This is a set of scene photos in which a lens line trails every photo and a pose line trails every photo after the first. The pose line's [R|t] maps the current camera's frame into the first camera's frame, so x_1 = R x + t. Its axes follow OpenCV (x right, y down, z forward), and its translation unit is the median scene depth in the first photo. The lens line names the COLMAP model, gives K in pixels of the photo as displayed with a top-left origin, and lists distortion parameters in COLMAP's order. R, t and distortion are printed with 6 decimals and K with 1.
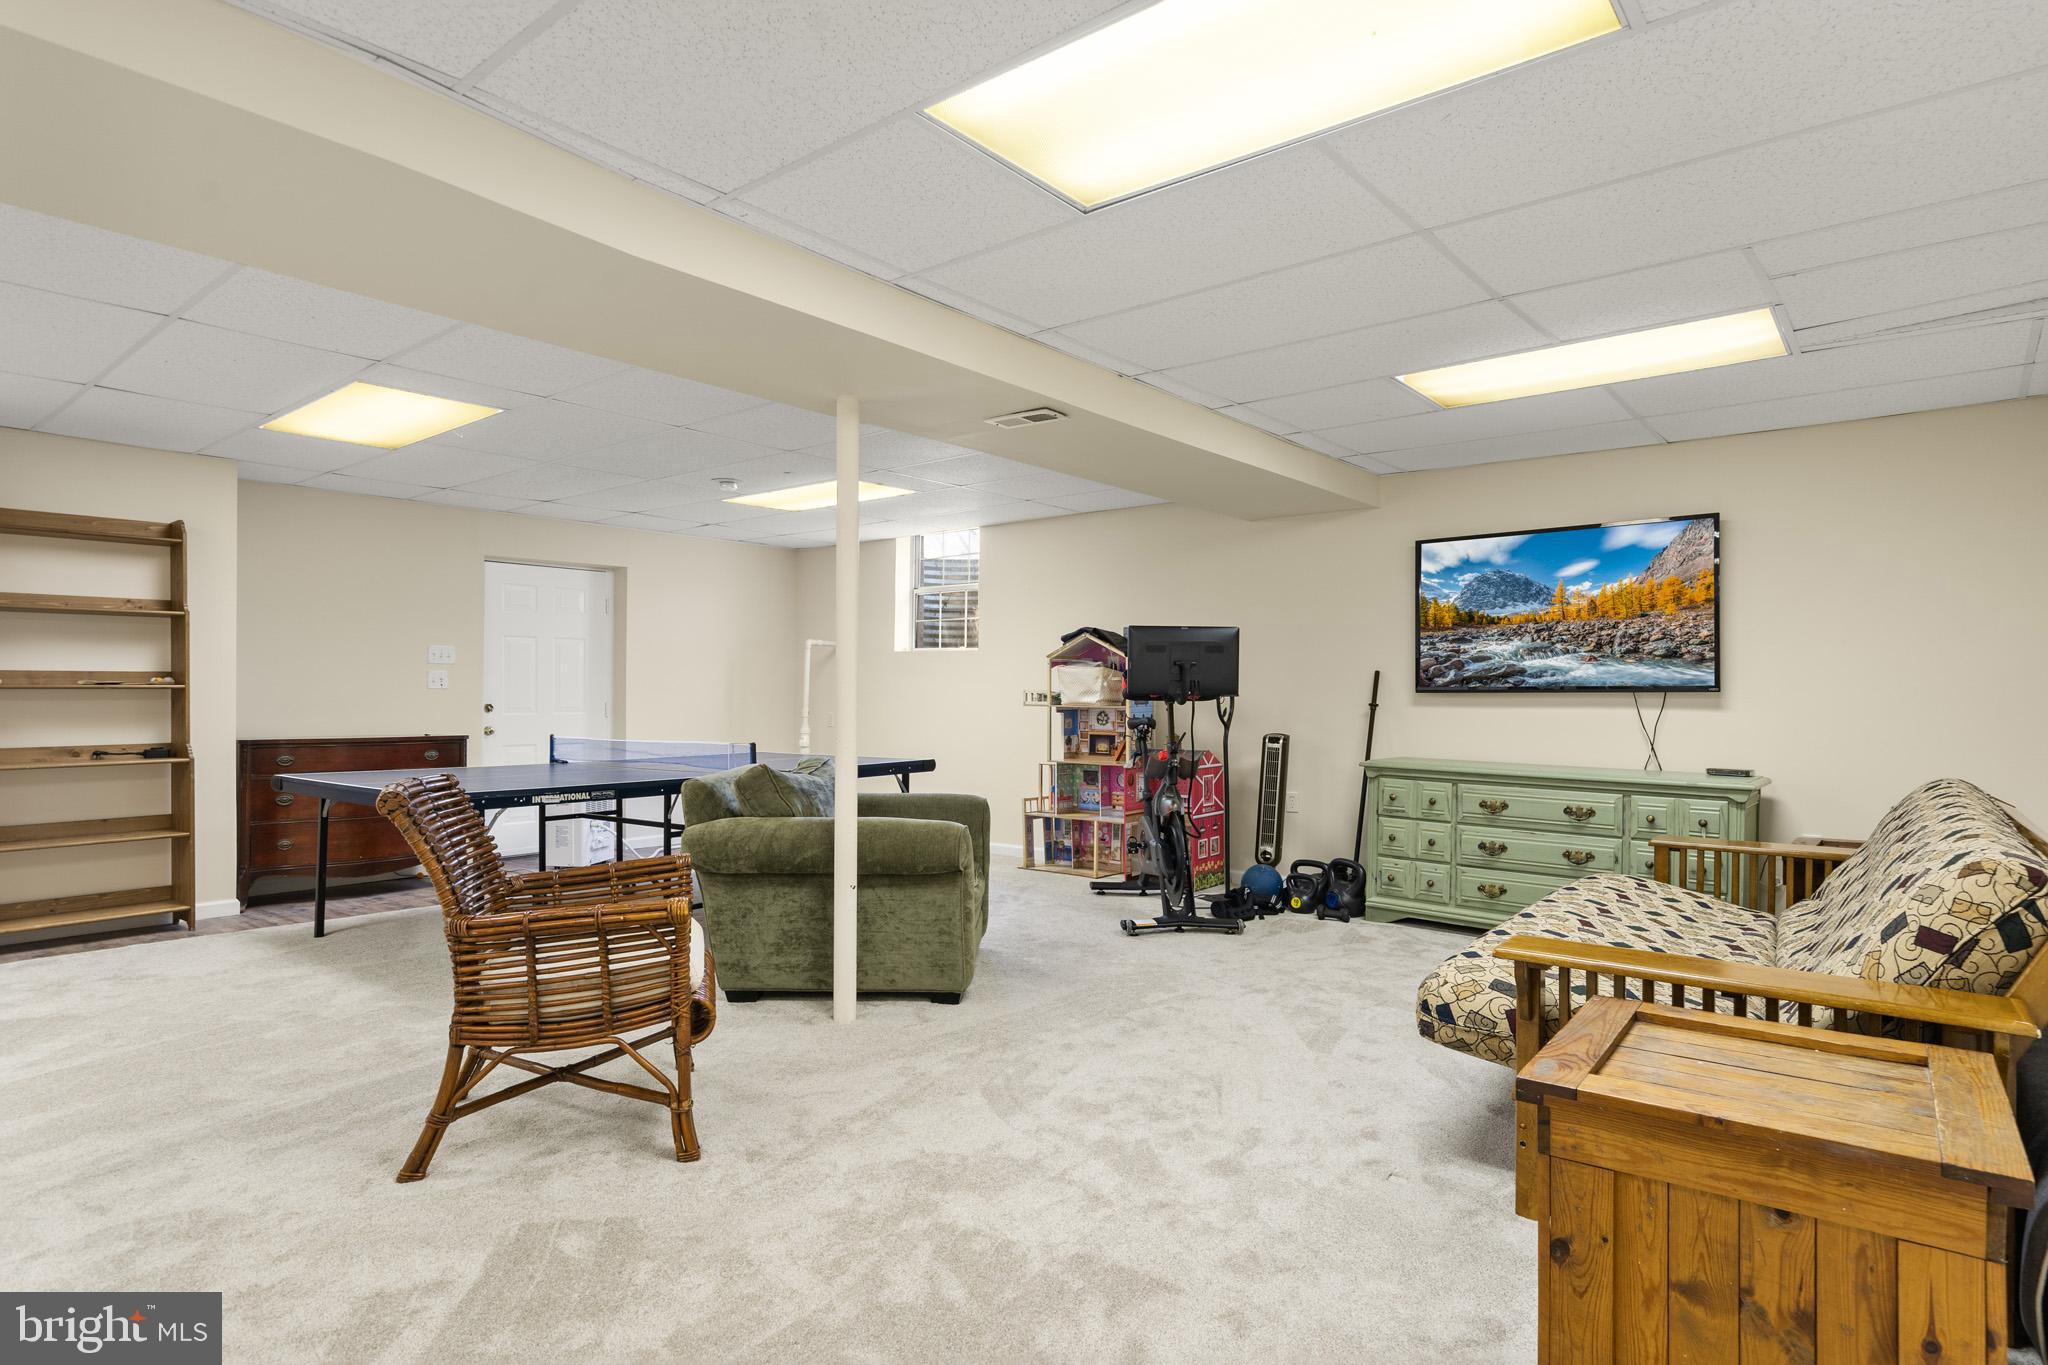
lens RADIAL K [[1104.2, 0, 1021.1], [0, 1104.2, 690.8], [0, 0, 1]] dist [0.003341, 0.000362]
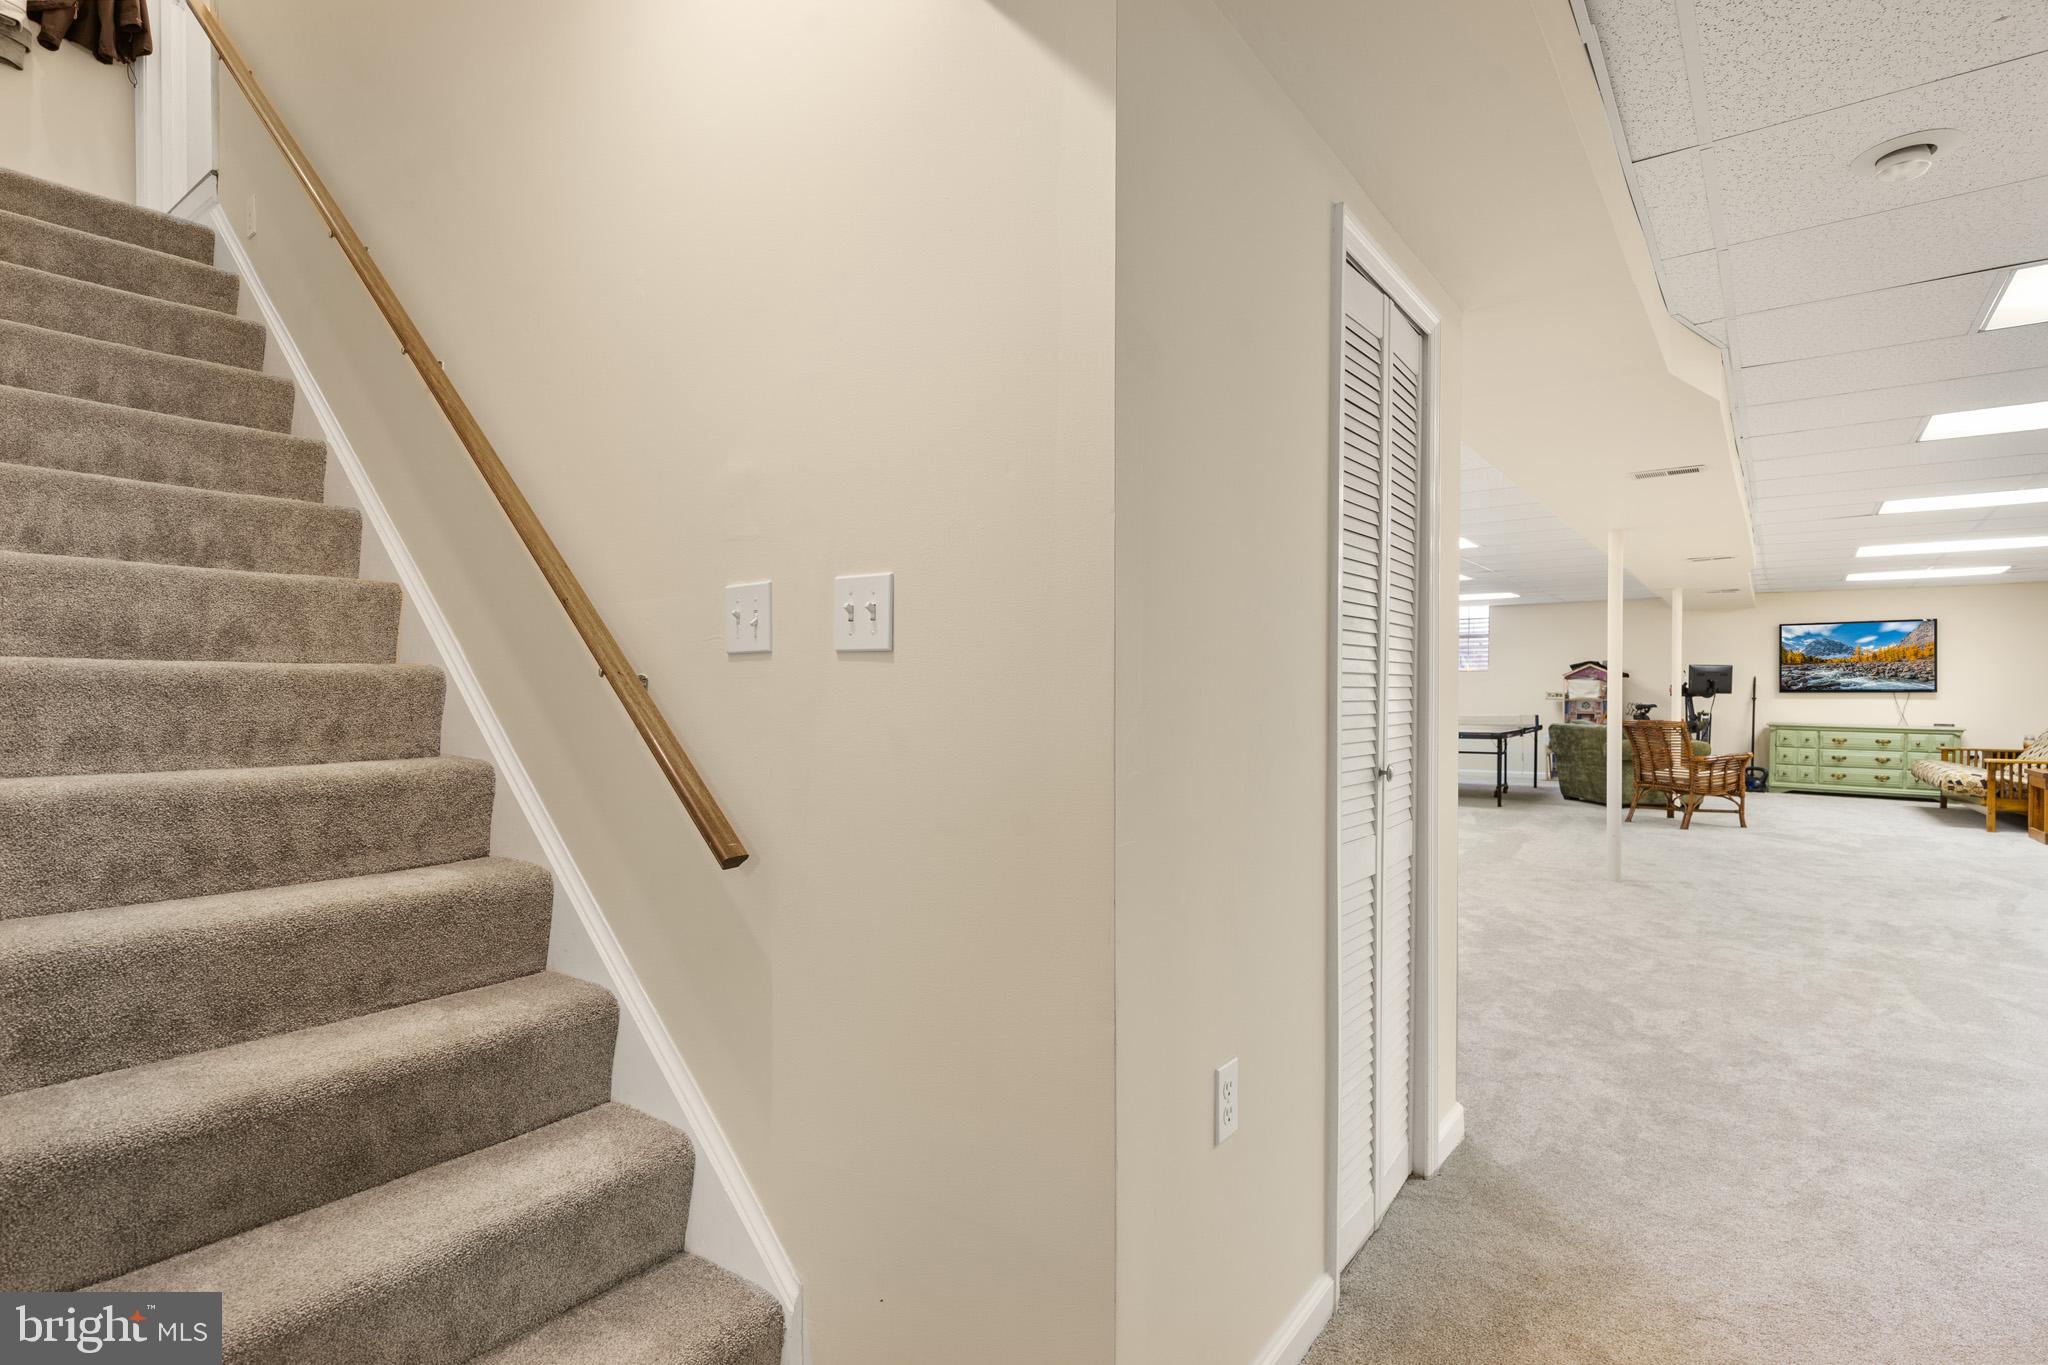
lens RADIAL K [[1070.4, 0, 1021.0], [0, 1070.4, 724.5], [0, 0, 1]] dist [-0.004540, -0.001540]
pose [[0.997346, -0.004018, 0.072702, -1.413276], [0.001501, 0.999398, 0.034652, -0.011921], [-0.072798, -0.034451, 0.996752, -1.097471]]
